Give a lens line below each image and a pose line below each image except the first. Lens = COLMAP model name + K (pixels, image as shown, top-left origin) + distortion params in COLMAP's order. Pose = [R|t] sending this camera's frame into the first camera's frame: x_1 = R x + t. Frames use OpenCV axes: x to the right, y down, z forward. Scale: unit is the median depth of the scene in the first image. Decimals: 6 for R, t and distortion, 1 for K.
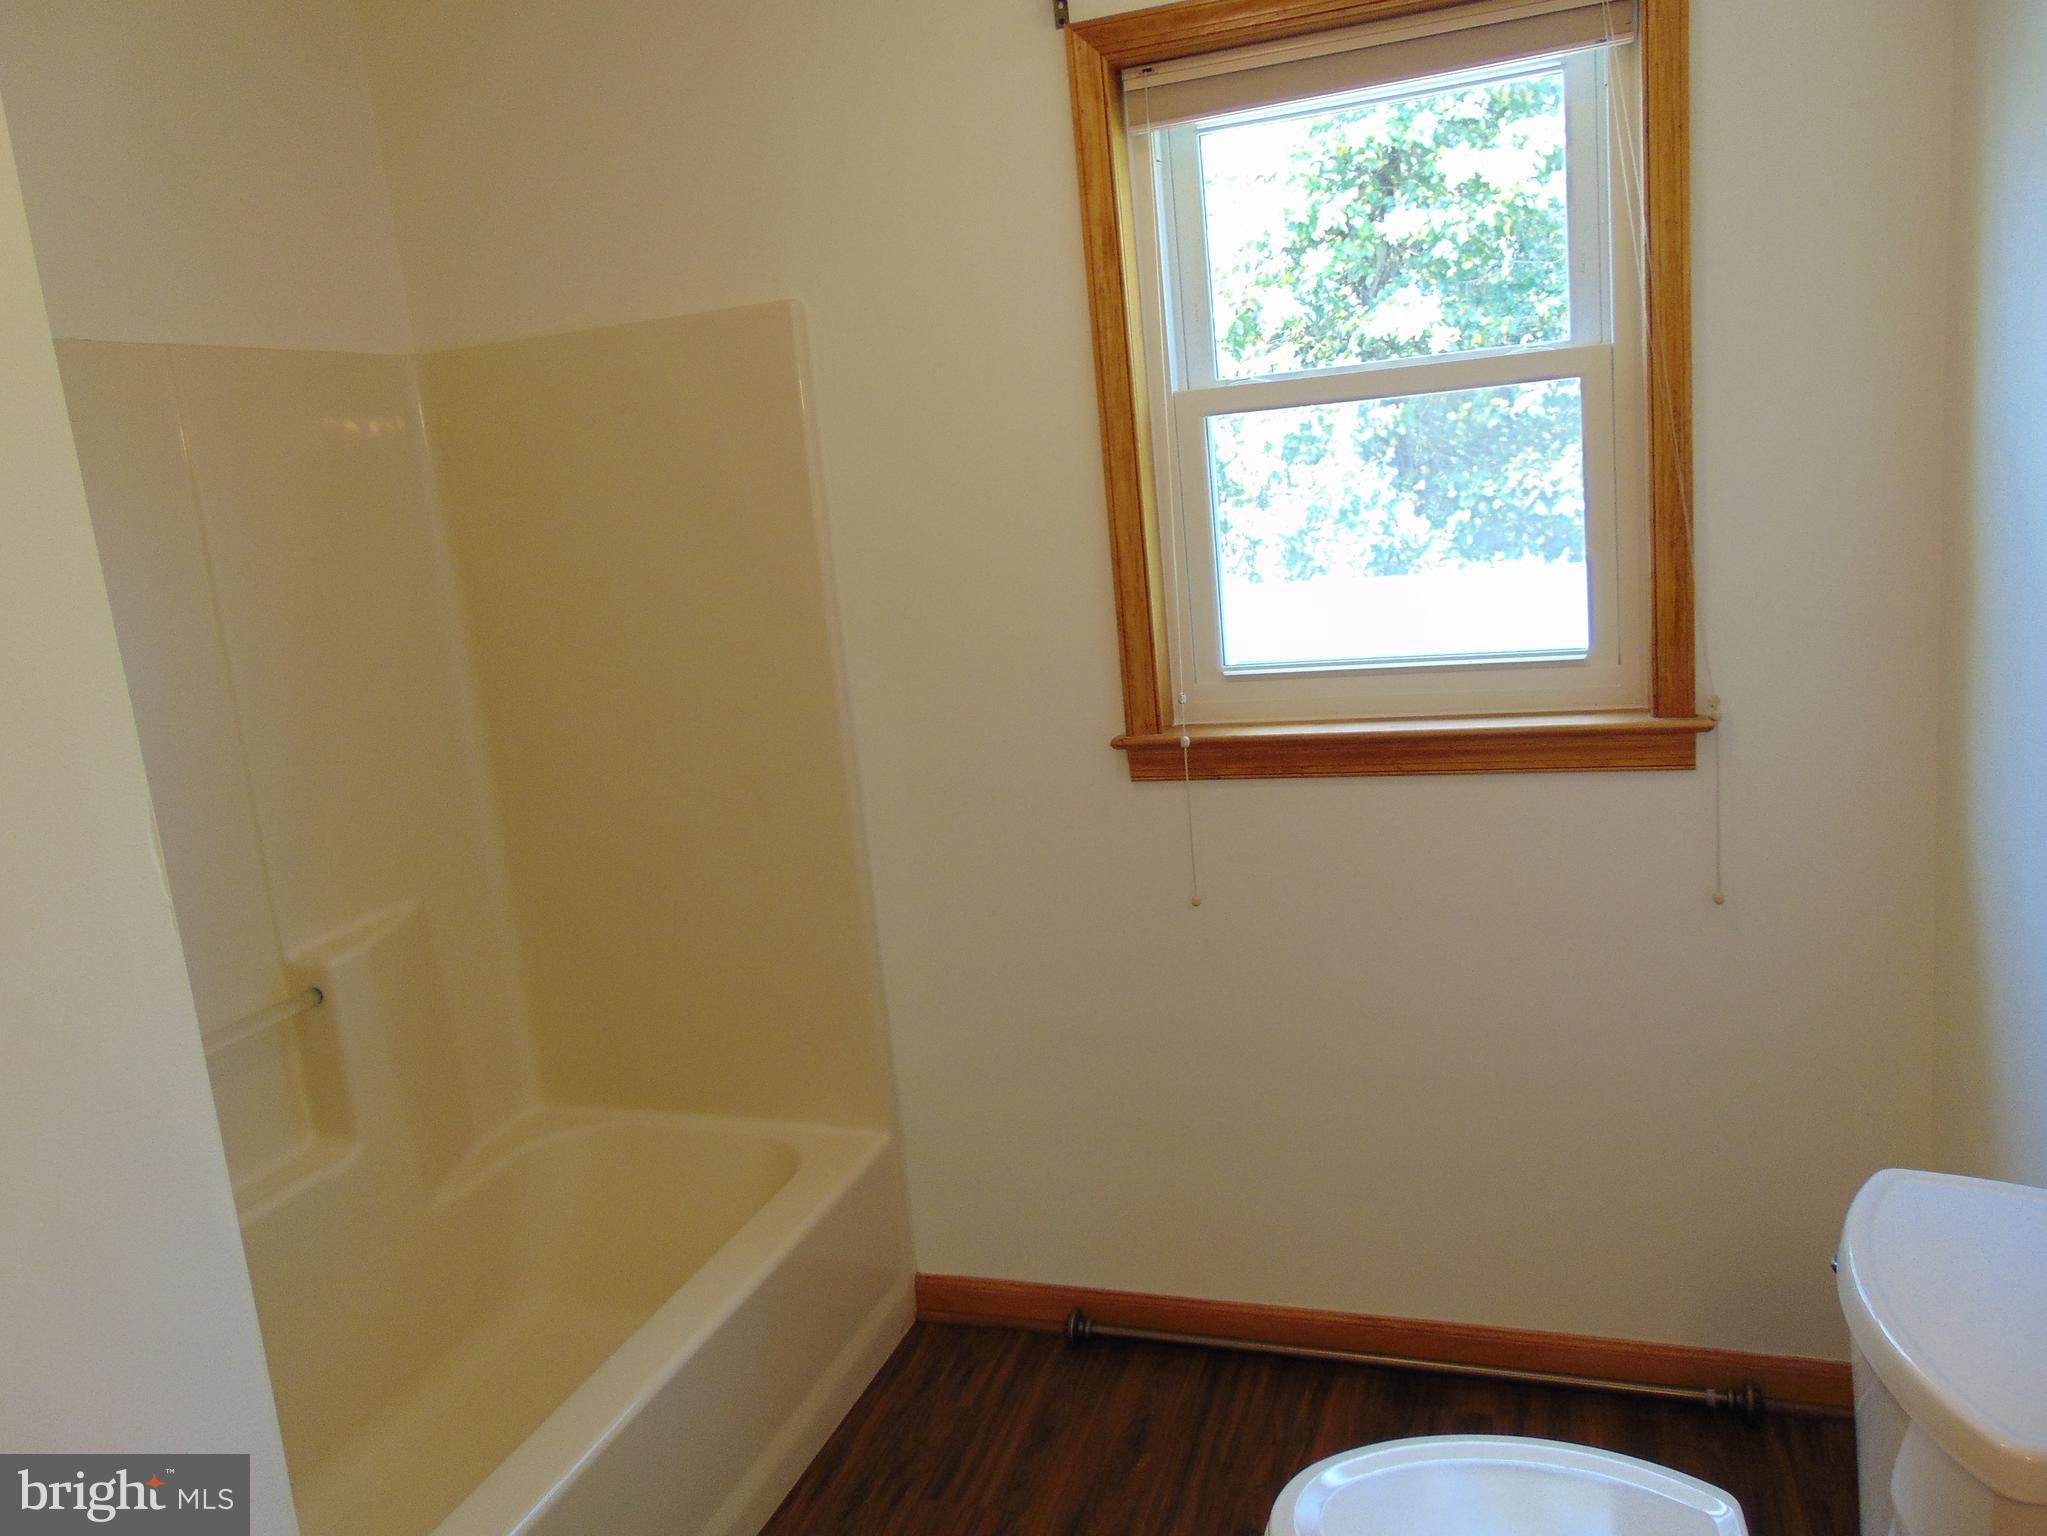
lens RADIAL K [[1537.7, 0, 1018.2], [0, 1537.7, 773.8], [0, 0, 1]] dist [-0.037775, 0.080343]
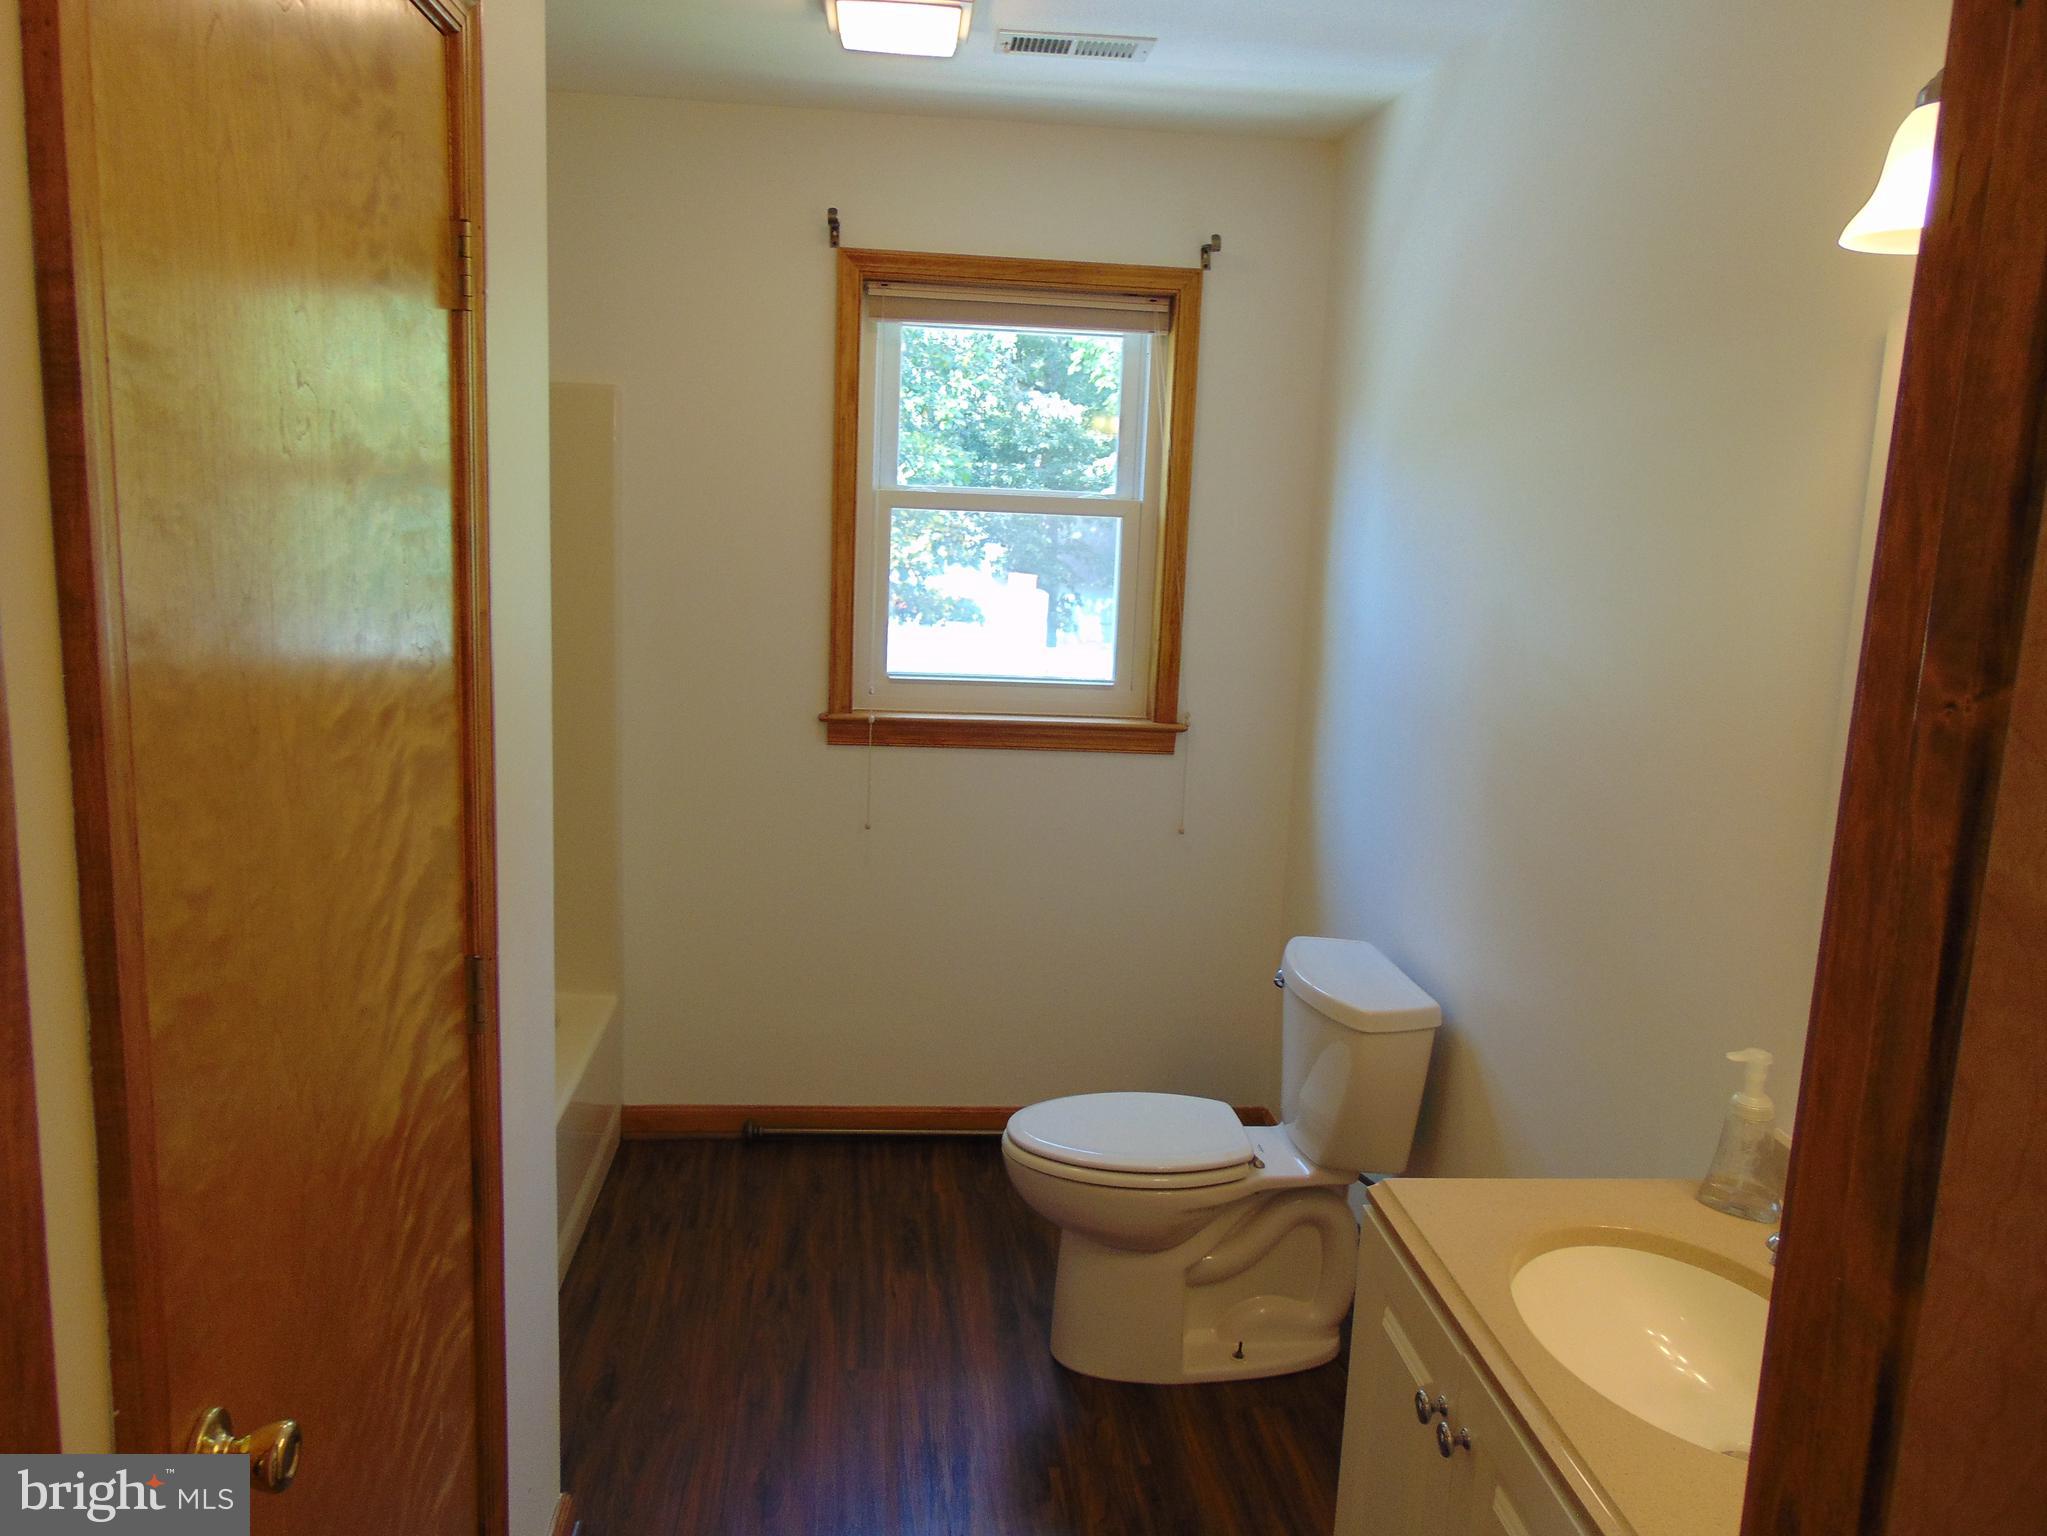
lens RADIAL K [[1537.7, 0, 1018.2], [0, 1537.7, 773.8], [0, 0, 1]] dist [-0.037775, 0.080343]
pose [[0.899218, 0.057777, 0.433668, -0.422590], [-0.045545, 0.998218, -0.038552, 0.086001], [-0.435123, 0.014915, 0.900248, -0.434975]]
